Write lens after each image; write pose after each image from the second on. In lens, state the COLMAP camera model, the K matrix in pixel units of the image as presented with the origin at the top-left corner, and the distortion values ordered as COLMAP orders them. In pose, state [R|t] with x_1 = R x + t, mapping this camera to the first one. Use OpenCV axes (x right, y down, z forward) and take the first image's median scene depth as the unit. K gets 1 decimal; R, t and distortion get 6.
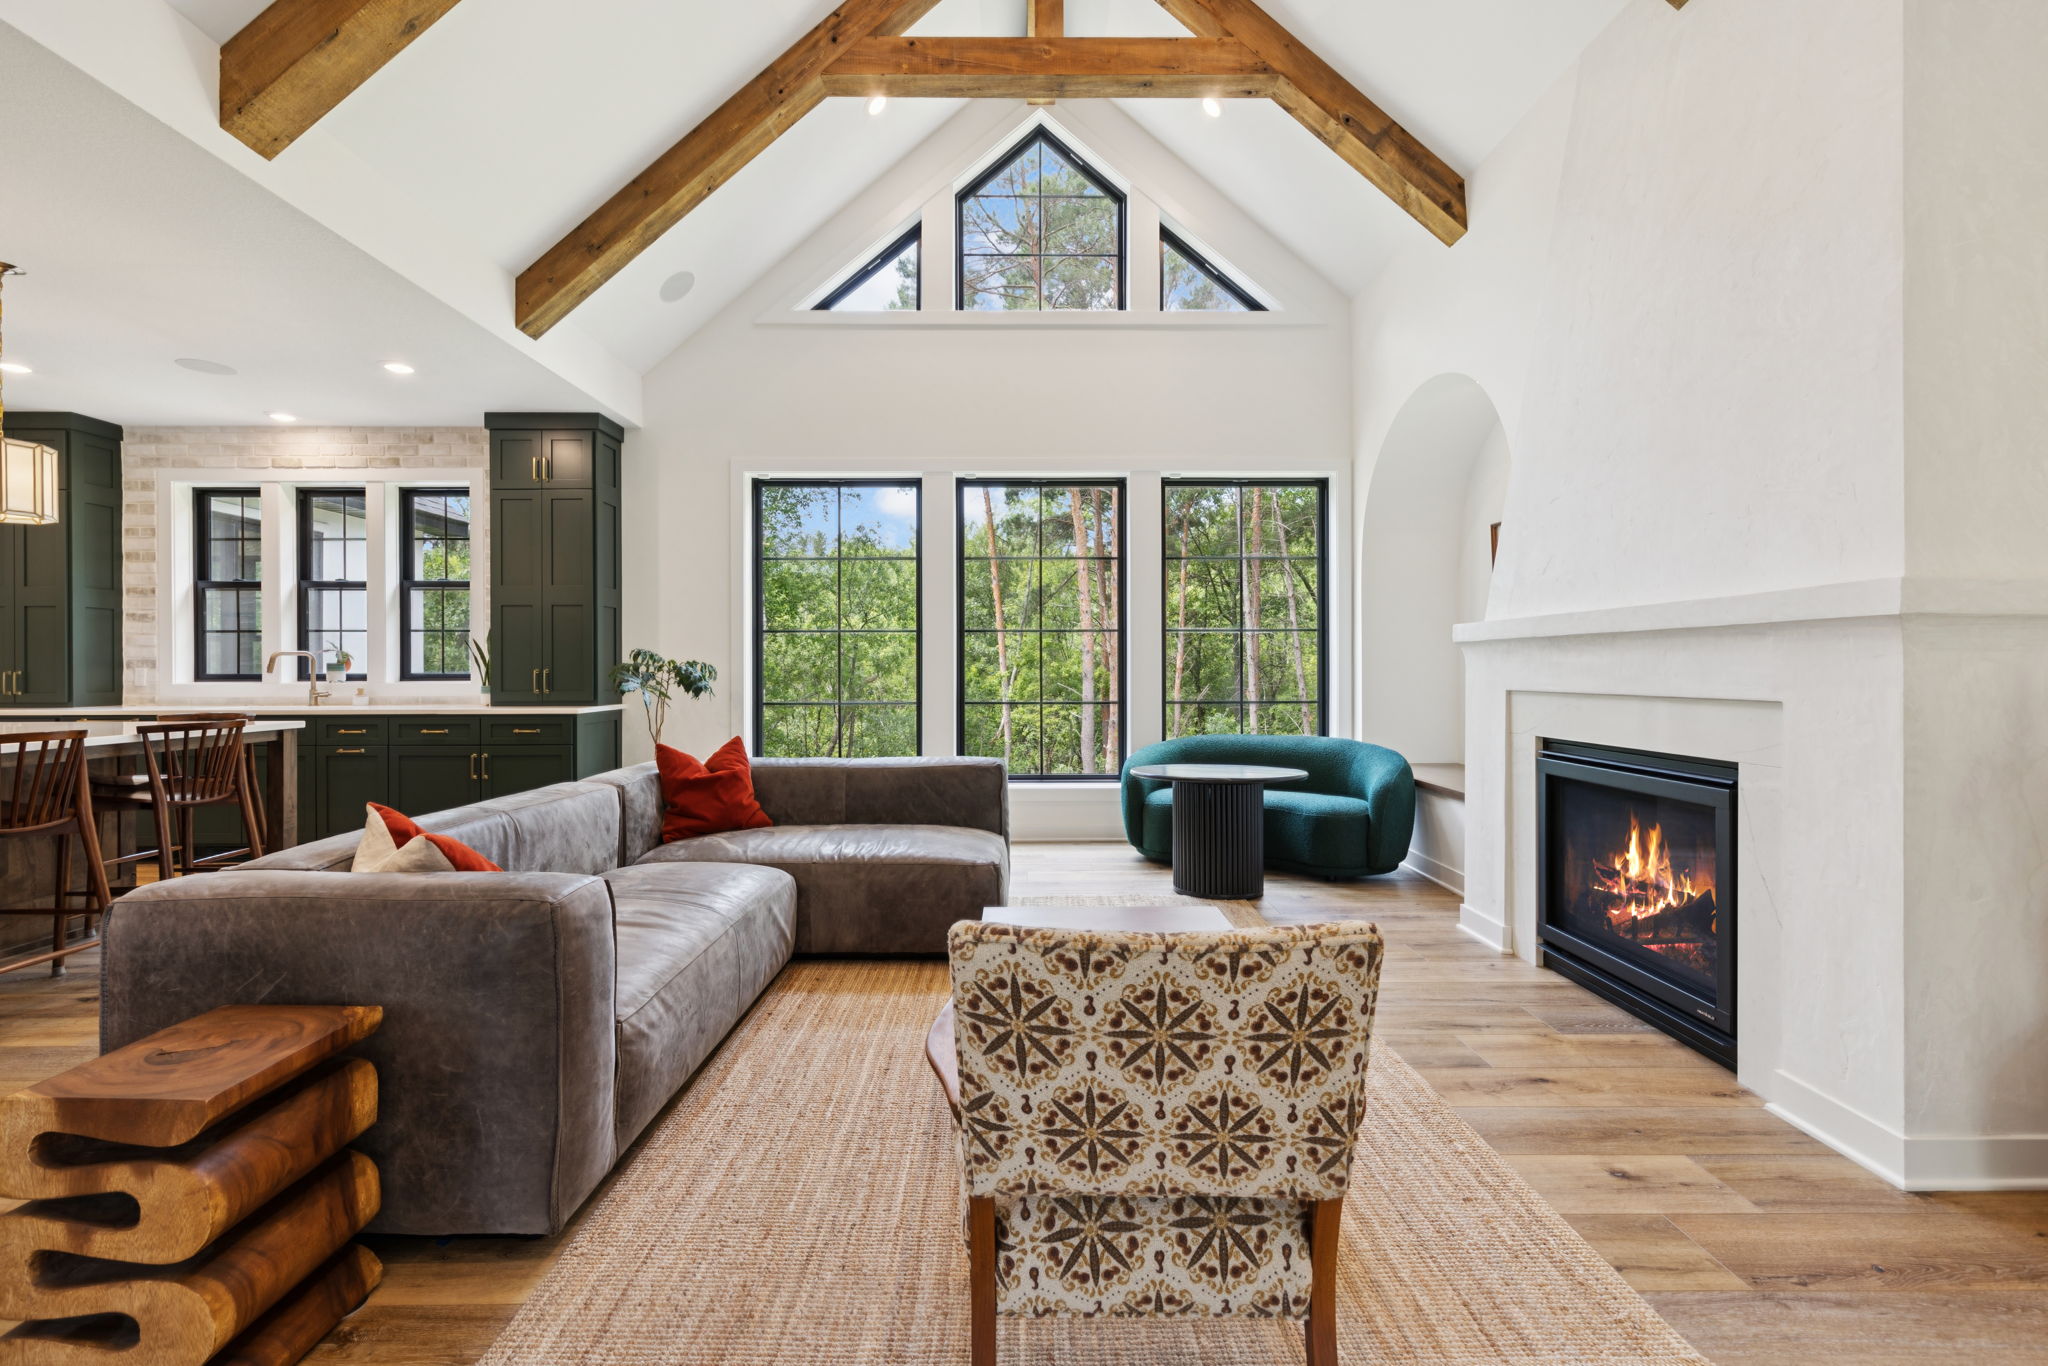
lens RADIAL K [[892.6, 0, 1020.1], [0, 892.6, 671.6], [0, 0, 1]] dist [-0.000178, -0.000320]
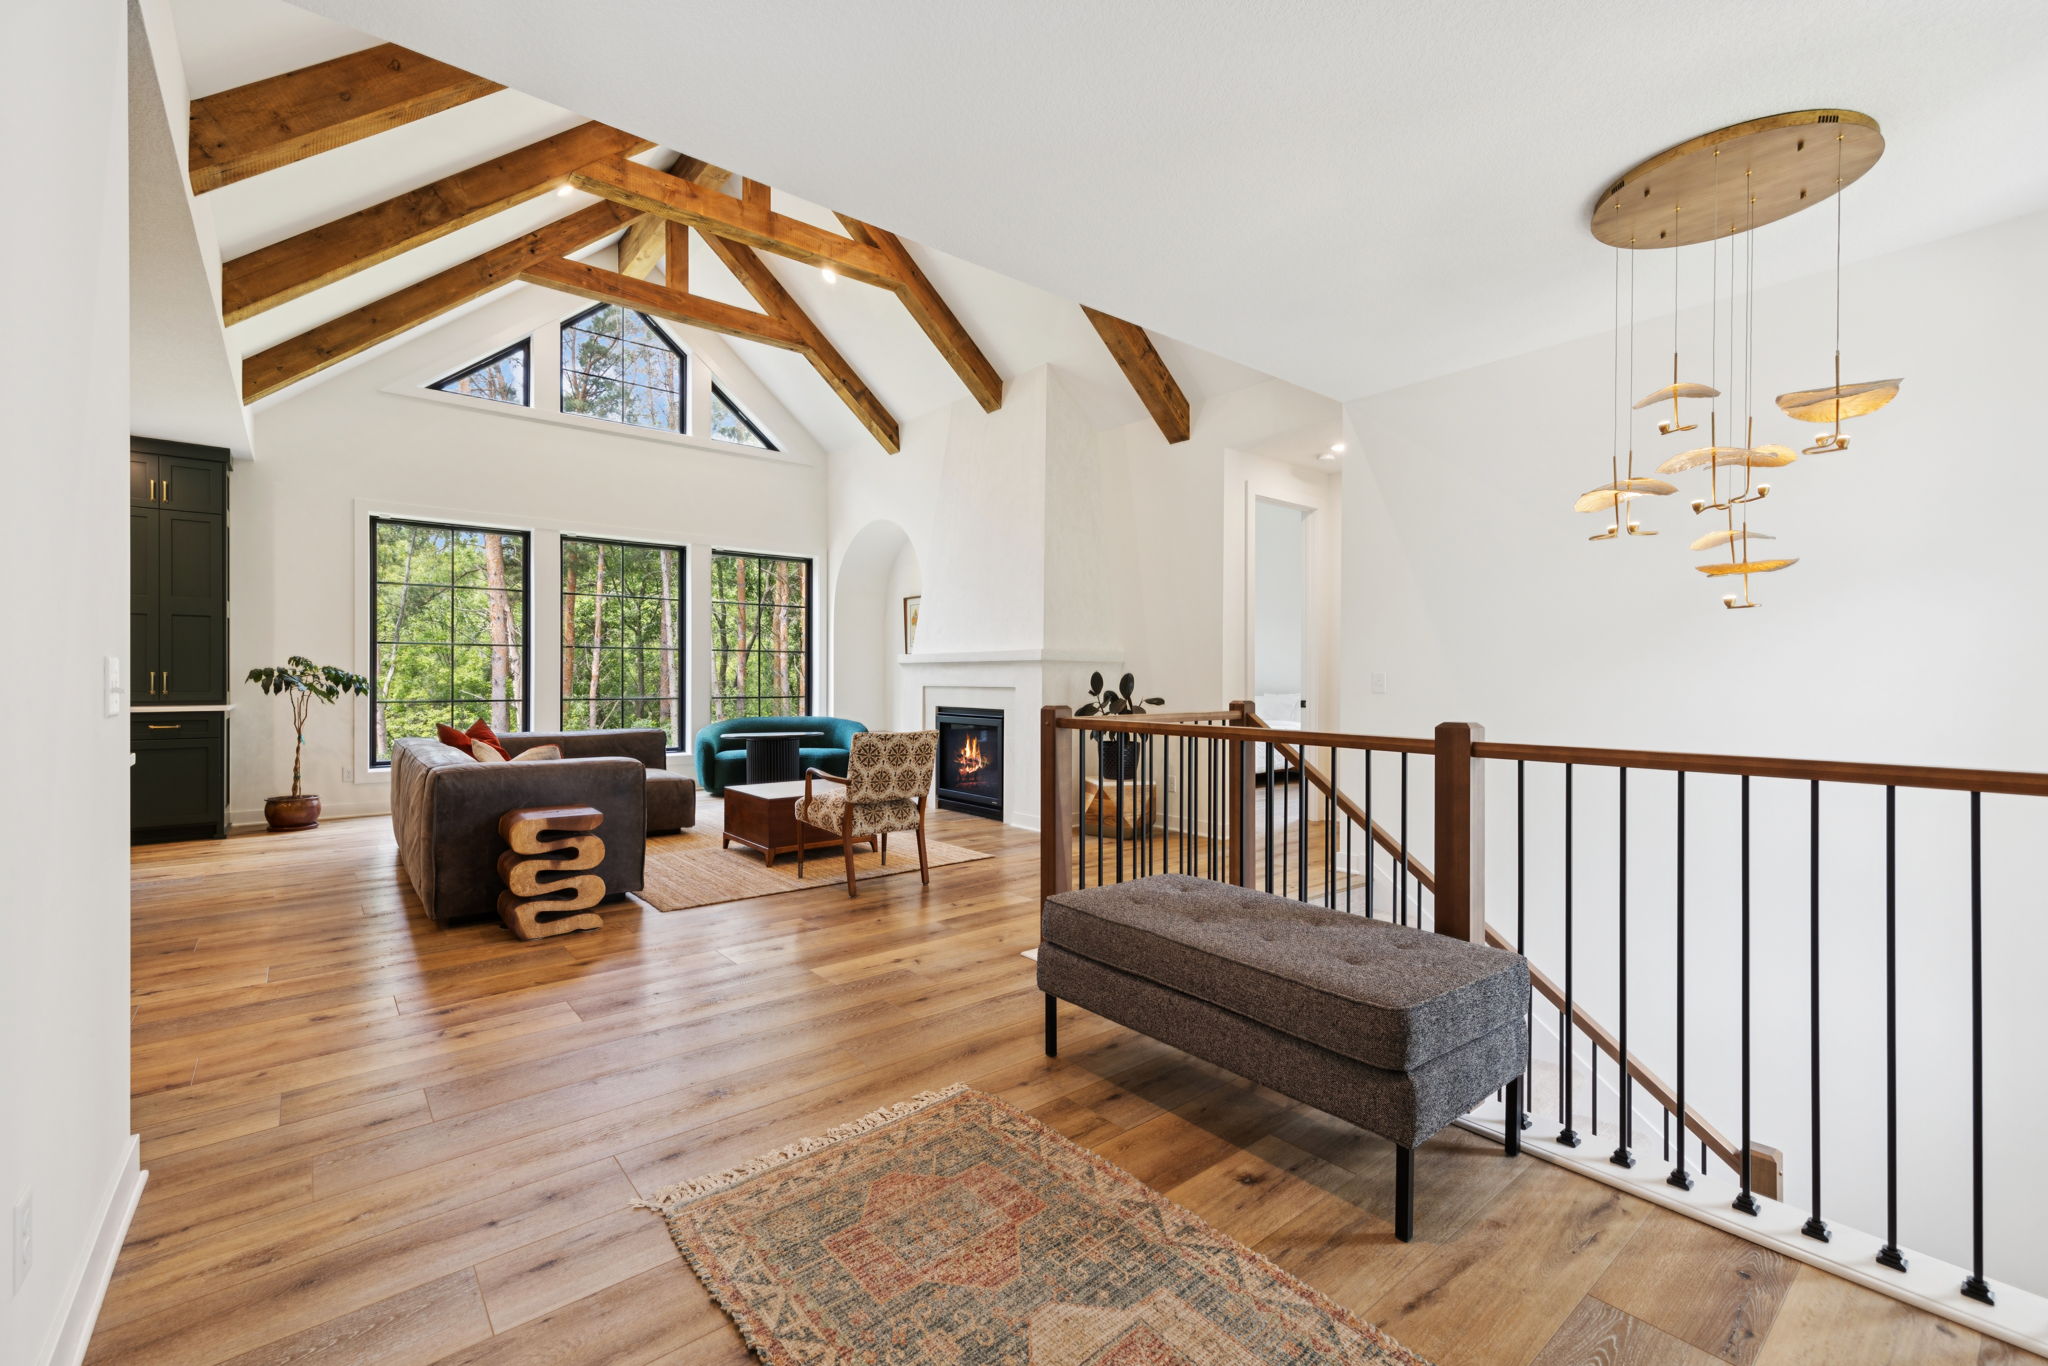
lens RADIAL K [[858.9, 0, 1024.0], [0, 858.9, 683.0], [0, 0, 1]] dist [-0.000046, -0.000065]
pose [[0.774975, 0.002231, 0.631988, -0.478100], [-0.004877, 0.999985, 0.002451, 0.004875], [-0.631973, -0.004982, 0.774974, -0.634527]]
